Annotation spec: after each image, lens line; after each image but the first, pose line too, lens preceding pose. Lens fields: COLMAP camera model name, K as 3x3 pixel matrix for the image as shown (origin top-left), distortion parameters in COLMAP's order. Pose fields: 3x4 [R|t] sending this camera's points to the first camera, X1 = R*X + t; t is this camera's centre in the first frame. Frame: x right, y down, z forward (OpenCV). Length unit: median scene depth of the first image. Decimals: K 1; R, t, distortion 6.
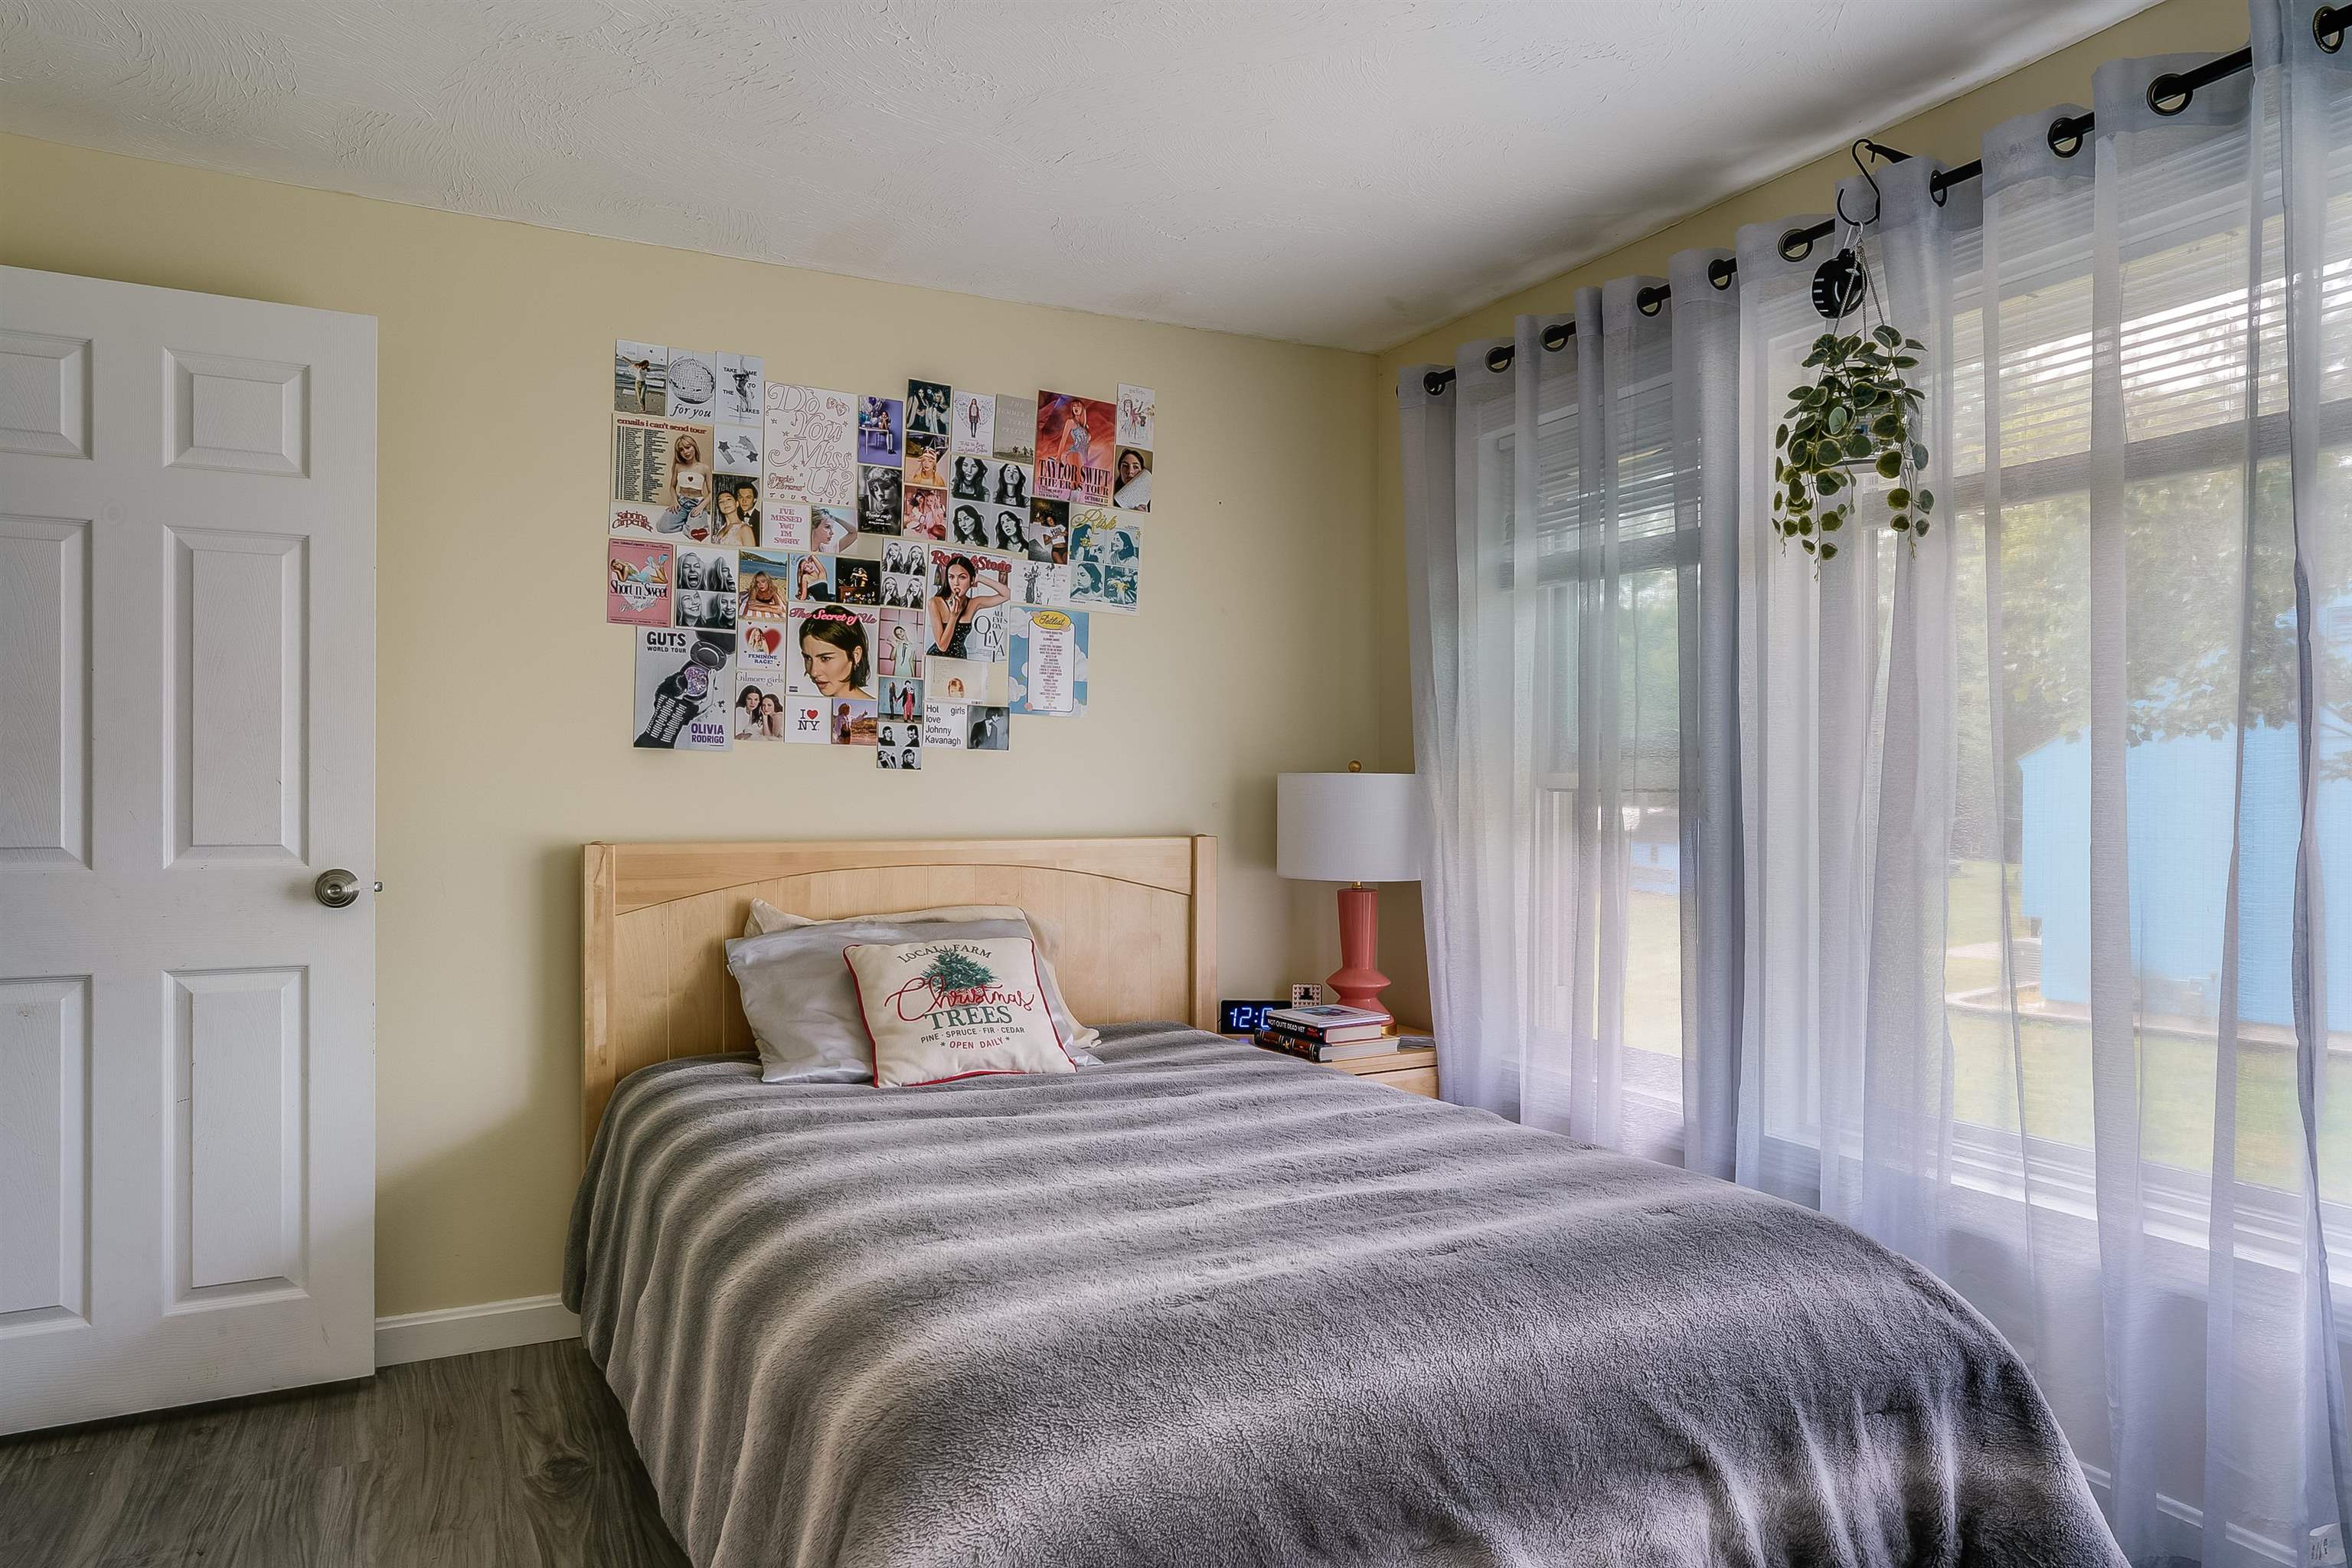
lens RADIAL K [[1395.9, 0, 1207.4], [0, 1395.9, 795.1], [0, 0, 1]] dist [-0.039783, 0.023172]
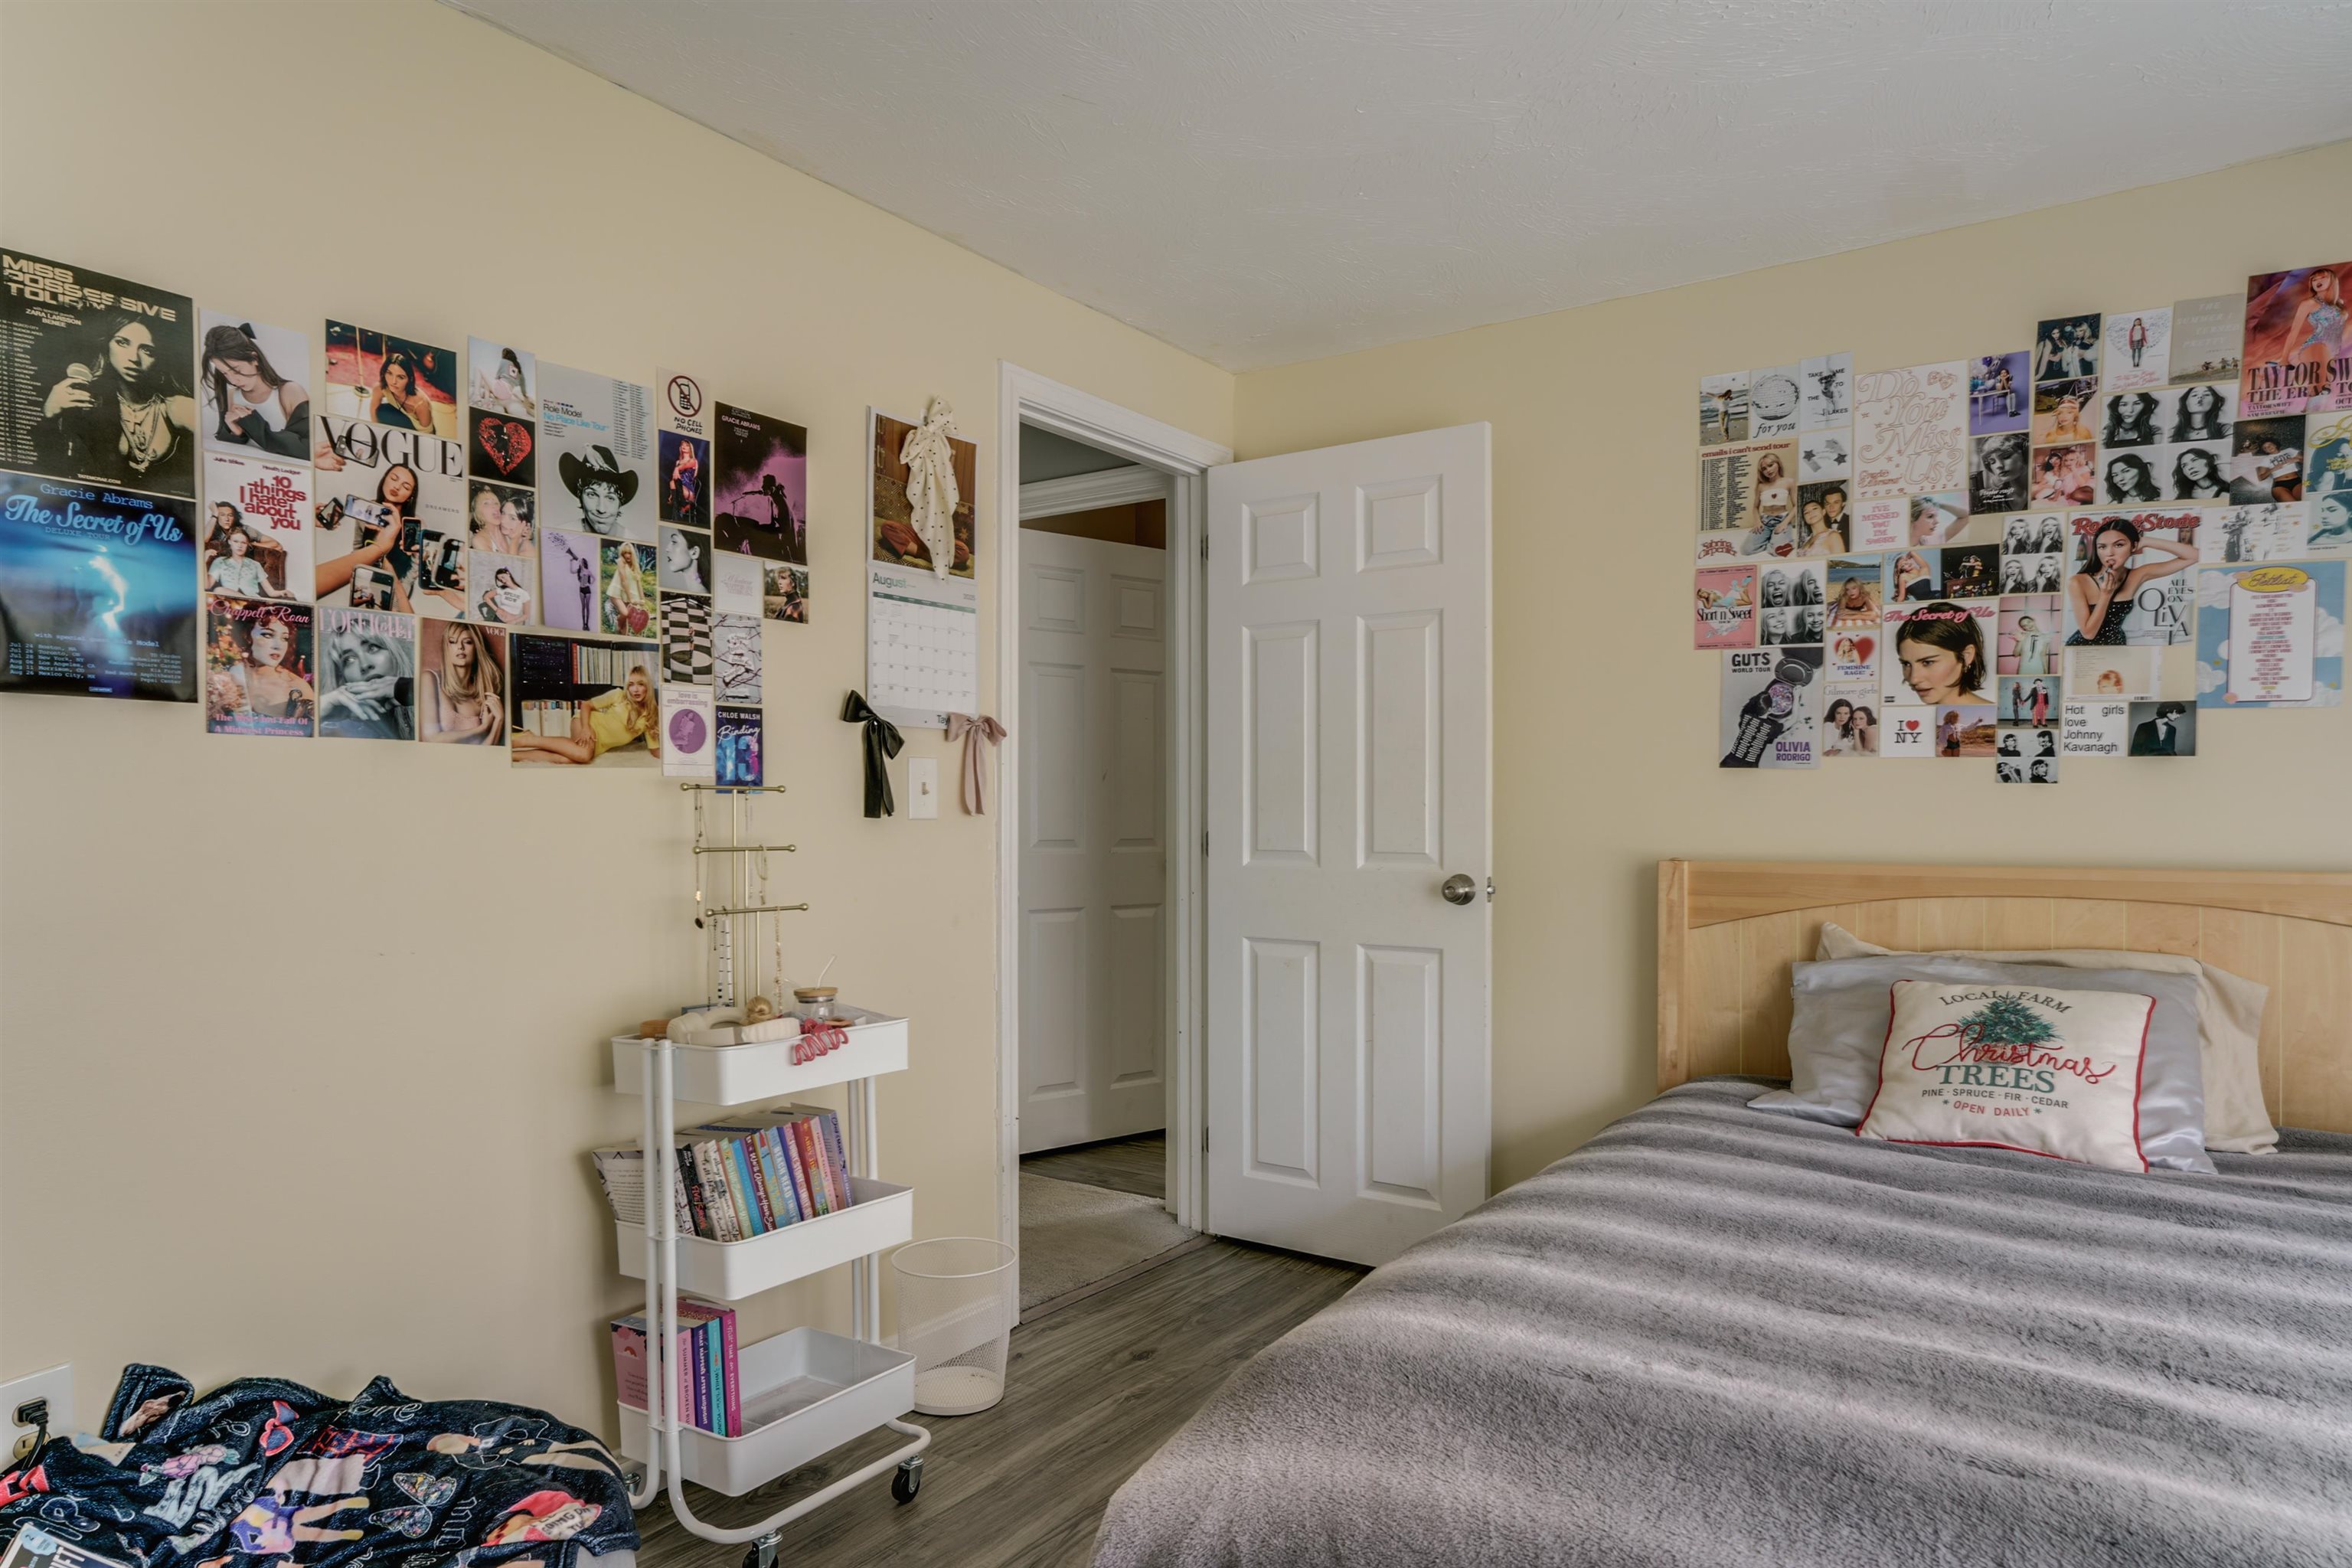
lens RADIAL K [[1395.9, 0, 1207.9], [0, 1395.9, 822.4], [0, 0, 1]] dist [-0.039783, 0.023172]
pose [[0.473001, 0.004388, -0.881051, 0.309905], [0.001311, 0.999983, 0.005685, -0.000273], [0.881061, -0.003844, 0.472987, 0.171074]]
